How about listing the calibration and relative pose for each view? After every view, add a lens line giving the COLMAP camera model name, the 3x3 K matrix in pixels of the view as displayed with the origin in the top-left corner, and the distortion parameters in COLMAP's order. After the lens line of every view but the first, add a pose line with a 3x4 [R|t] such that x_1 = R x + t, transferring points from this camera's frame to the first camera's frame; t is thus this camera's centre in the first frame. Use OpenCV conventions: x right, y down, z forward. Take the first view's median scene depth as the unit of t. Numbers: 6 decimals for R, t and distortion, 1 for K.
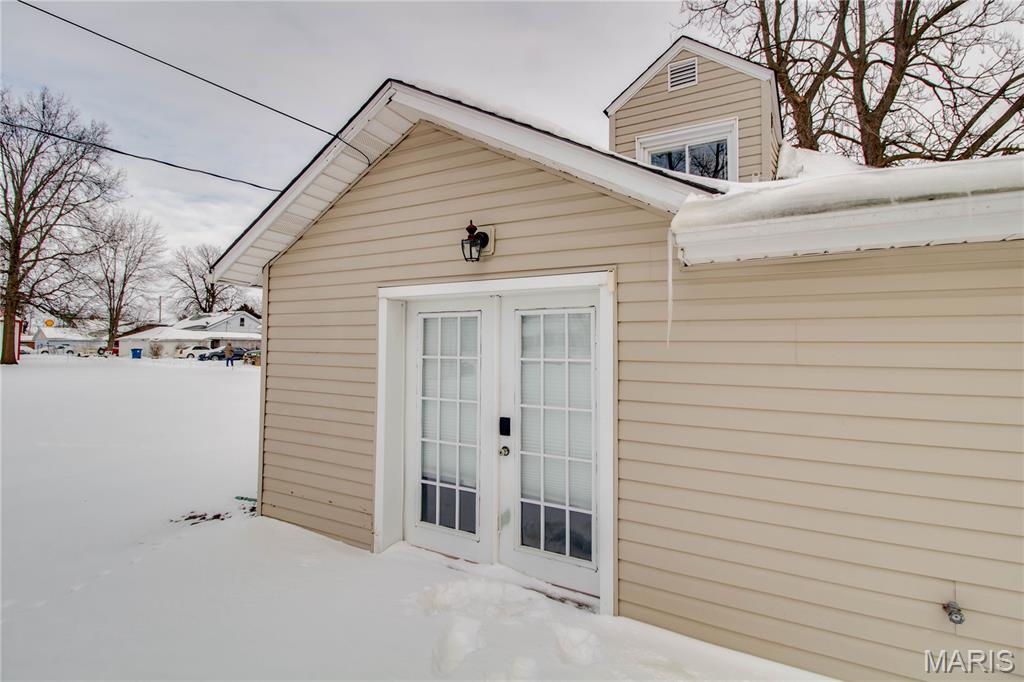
lens RADIAL K [[494.2, 0, 516.3], [0, 494.2, 323.3], [0, 0, 1]] dist [-0.001901, -0.009522]
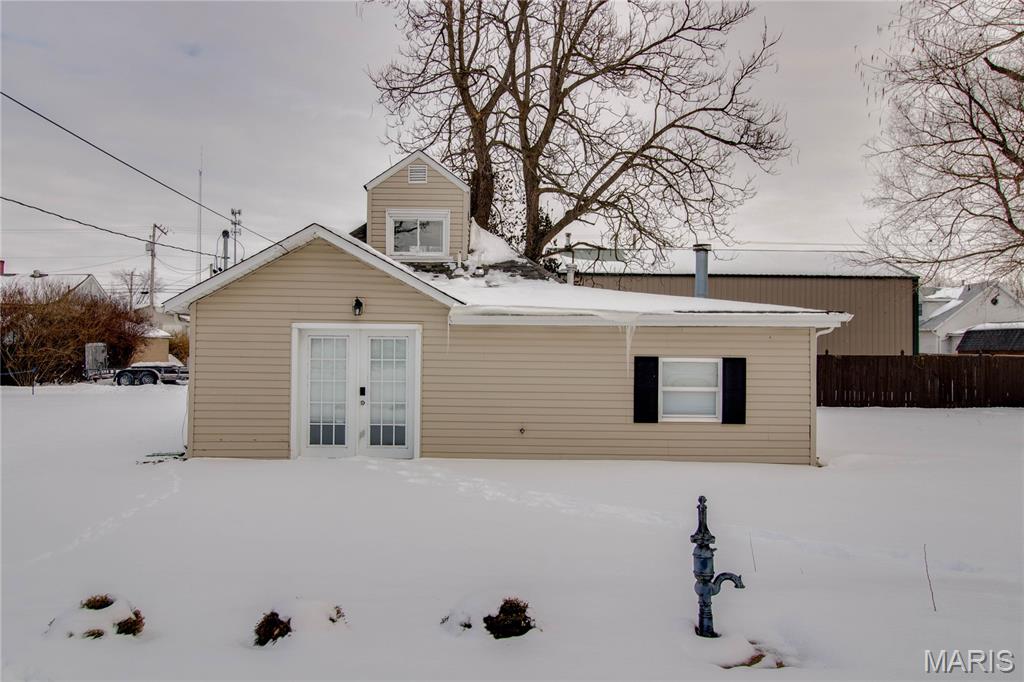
lens RADIAL K [[842.9, 0, 472.5], [0, 842.9, 342.2], [0, 0, 1]] dist [0.005589, 0.004317]
pose [[0.857818, 0.005966, 0.513919, -0.166456], [-0.029526, 0.998853, 0.037689, -0.017199], [-0.513105, -0.047504, 0.857010, -0.262279]]
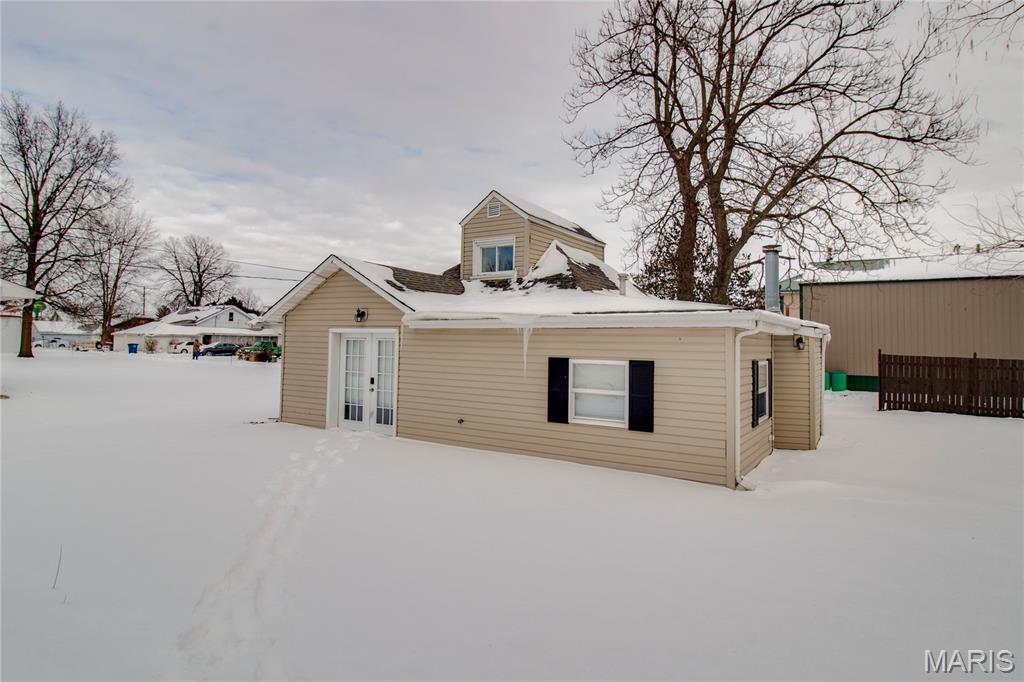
lens RADIAL K [[590.7, 0, 511.2], [0, 590.7, 315.6], [0, 0, 1]] dist [-0.004190, -0.001844]
pose [[0.998630, 0.010185, -0.051328, 0.102416], [-0.010270, 0.999946, -0.001385, -0.017639], [0.051311, 0.001910, 0.998681, -0.250562]]
